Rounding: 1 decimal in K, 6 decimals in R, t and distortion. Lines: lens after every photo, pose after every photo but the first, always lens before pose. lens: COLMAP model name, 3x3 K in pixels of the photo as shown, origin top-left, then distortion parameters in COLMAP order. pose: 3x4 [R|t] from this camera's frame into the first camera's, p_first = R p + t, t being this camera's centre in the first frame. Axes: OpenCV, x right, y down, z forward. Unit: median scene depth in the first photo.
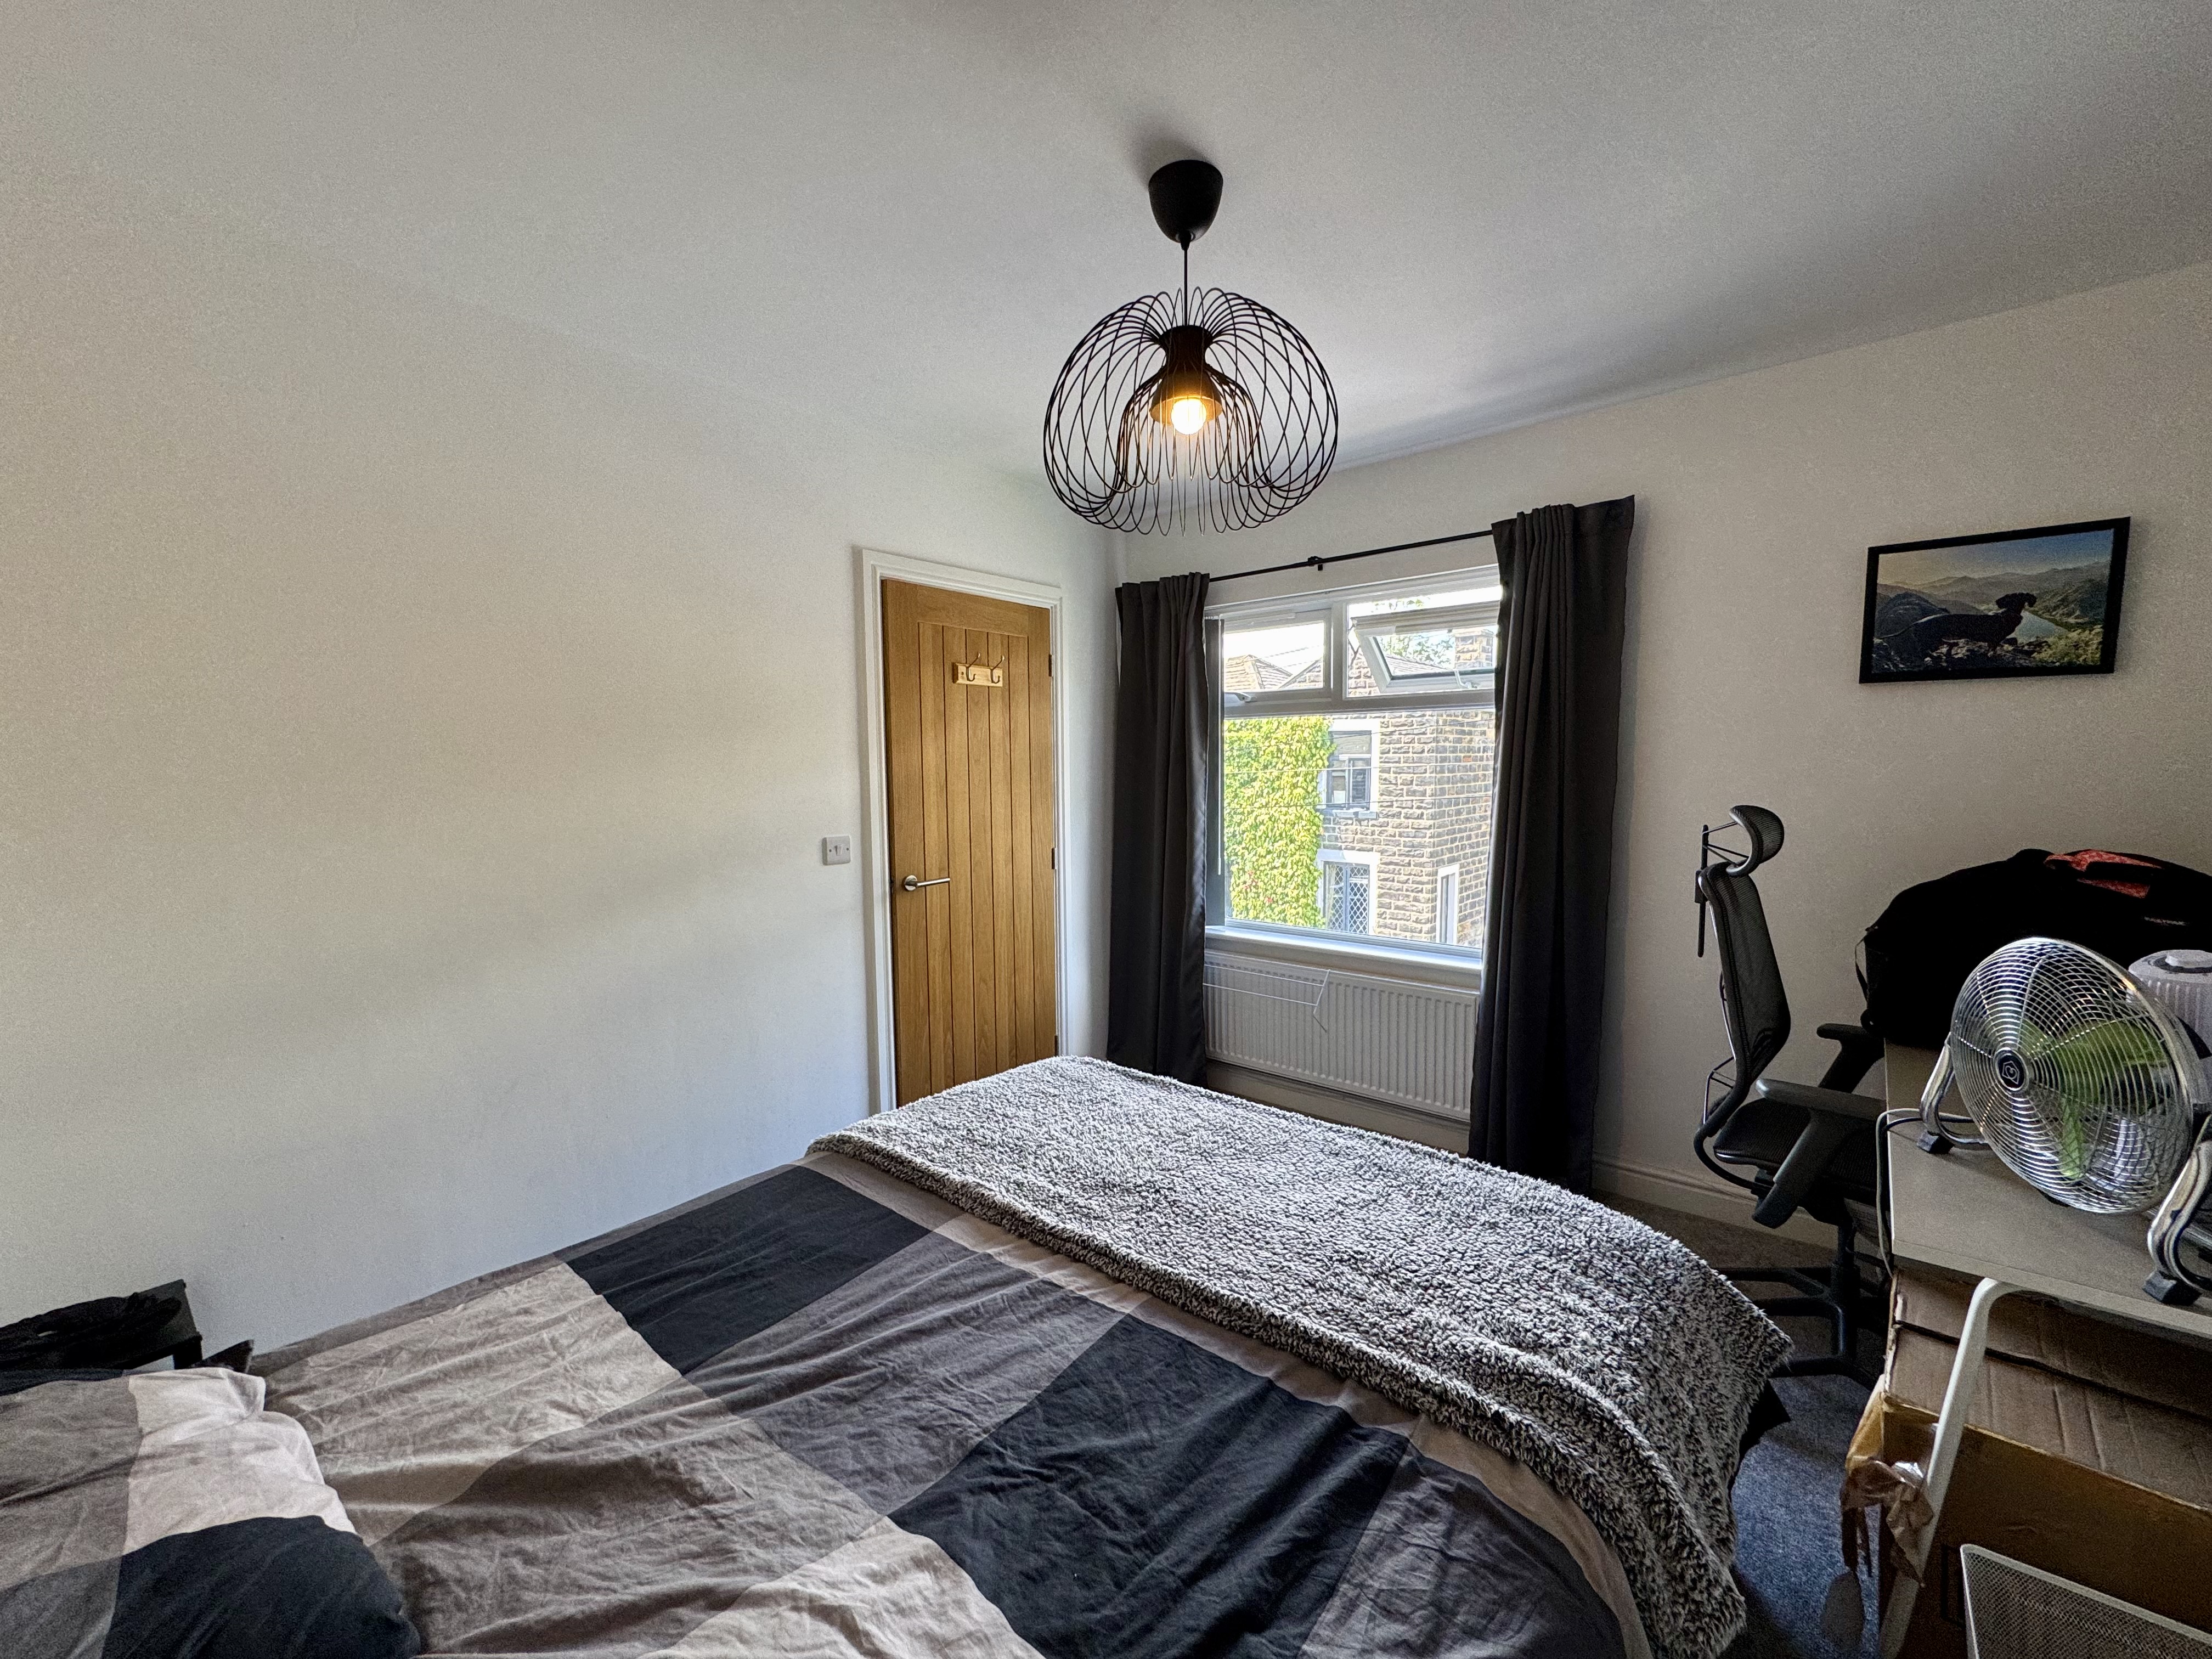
lens RADIAL K [[881.4, 0, 1104.6], [0, 881.4, 830.5], [0, 0, 1]] dist [-0.000379, 0.000115]
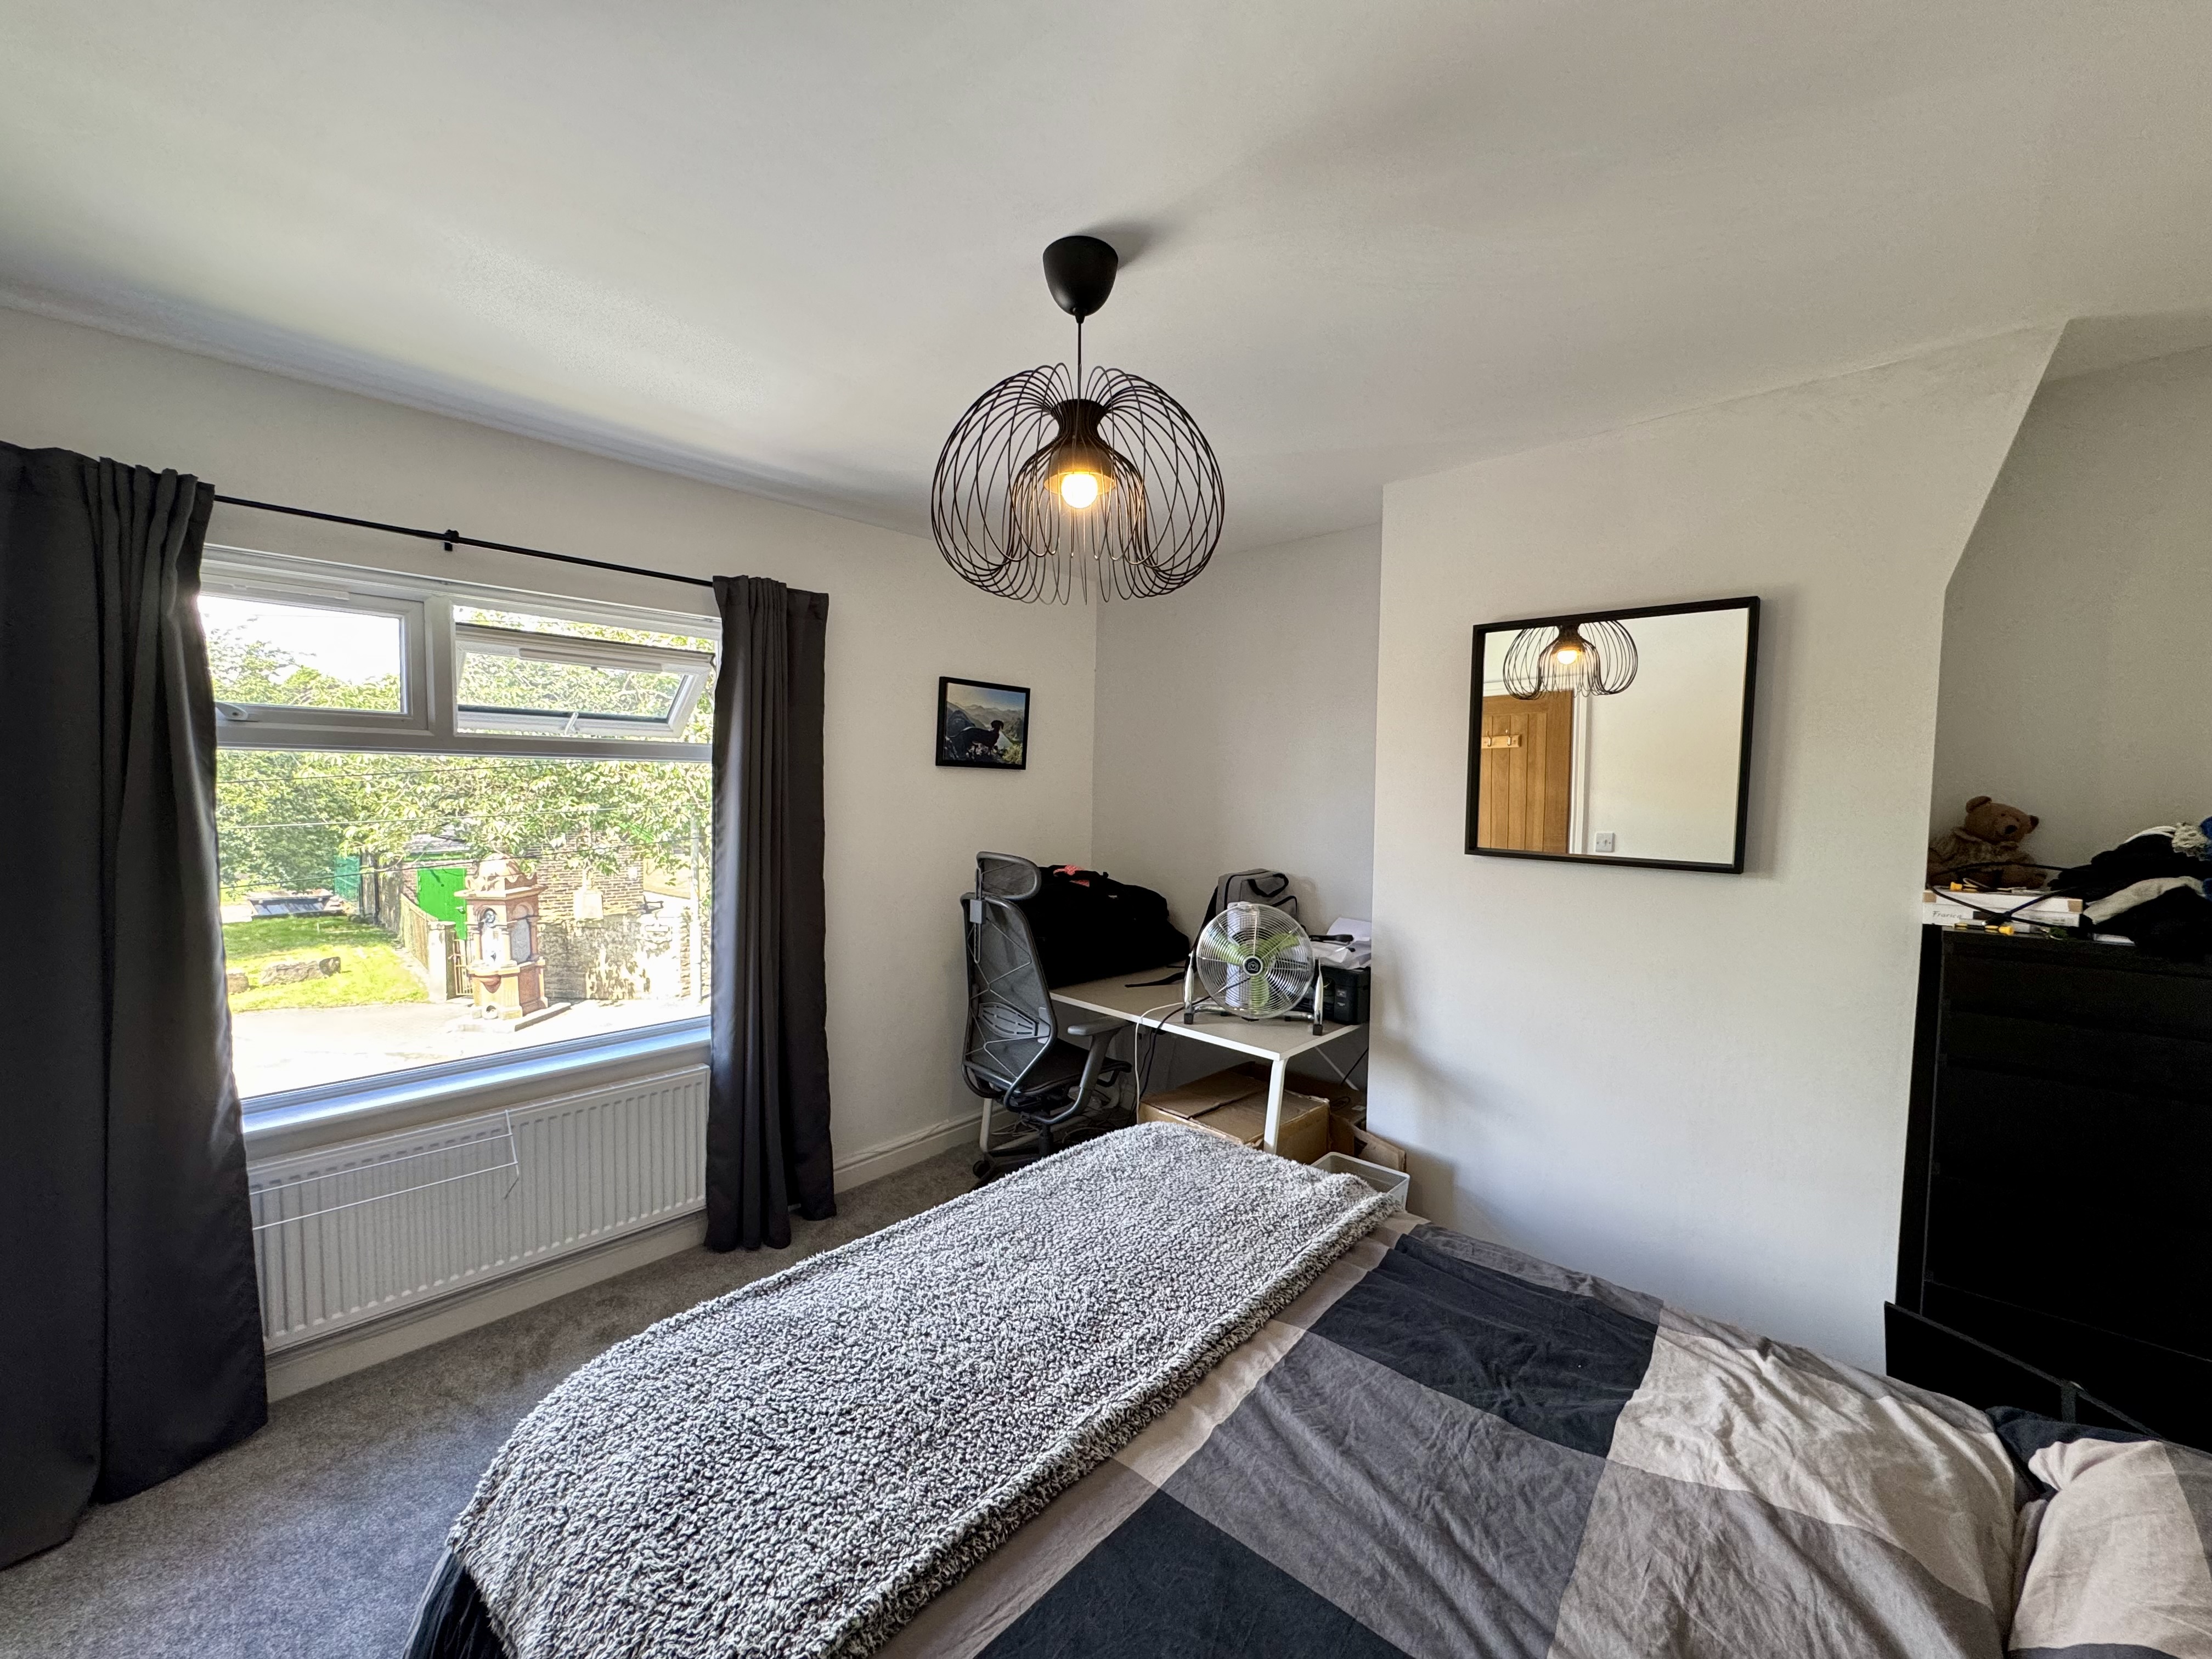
lens RADIAL K [[881.4, 0, 1104.6], [0, 881.4, 830.5], [0, 0, 1]] dist [-0.000379, 0.000115]
pose [[0.047591, -0.032771, 0.998329, -0.712233], [0.069719, 0.997133, 0.029408, -0.094162], [-0.996431, 0.068203, 0.049739, 0.752487]]
